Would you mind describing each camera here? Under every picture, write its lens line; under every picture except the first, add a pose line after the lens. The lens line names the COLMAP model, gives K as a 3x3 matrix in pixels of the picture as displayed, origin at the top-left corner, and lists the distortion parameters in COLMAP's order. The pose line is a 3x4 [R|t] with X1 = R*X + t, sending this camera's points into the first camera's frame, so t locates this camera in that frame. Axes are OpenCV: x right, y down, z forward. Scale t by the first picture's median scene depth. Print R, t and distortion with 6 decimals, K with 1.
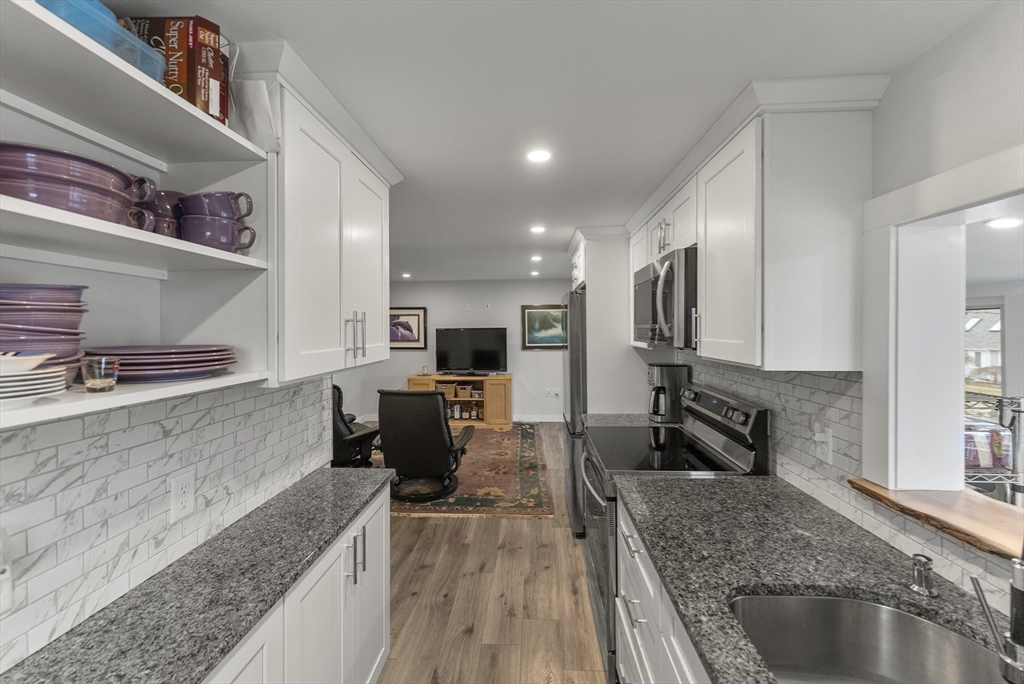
lens RADIAL K [[414.3, 0, 509.1], [0, 414.3, 324.9], [0, 0, 1]] dist [0.000074, 0.000014]
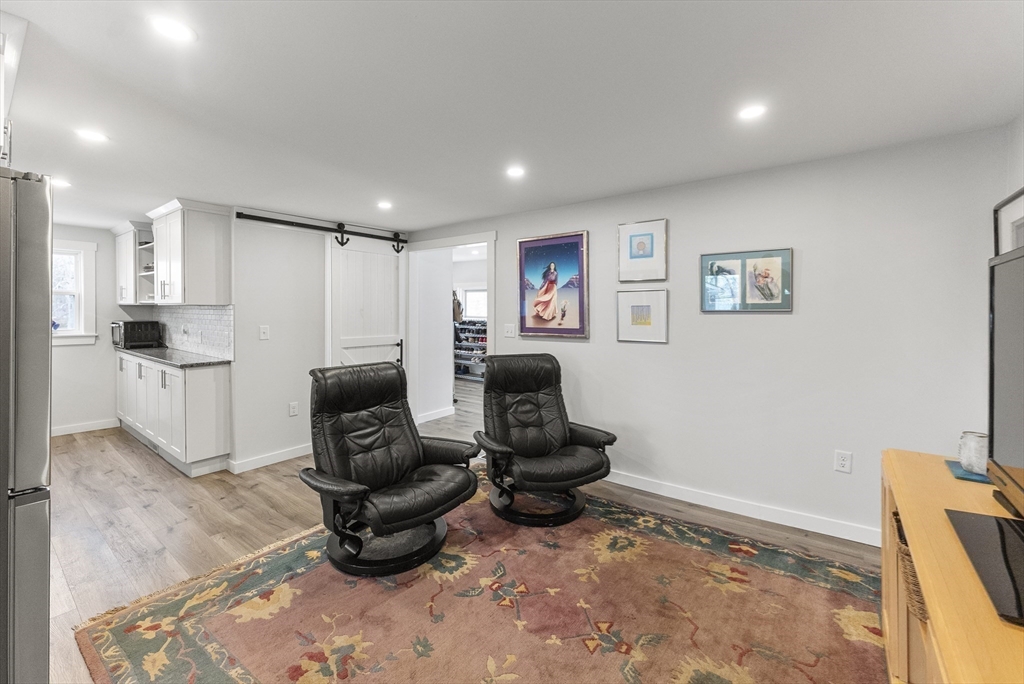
lens RADIAL K [[422.8, 0, 511.1], [0, 422.8, 311.0], [0, 0, 1]] dist [0.000291, 0.000090]
pose [[-0.561413, 0.007012, -0.827506, 0.129022], [0.004245, 0.999975, 0.005594, 0.032692], [0.827525, -0.000373, -0.561428, 0.949650]]
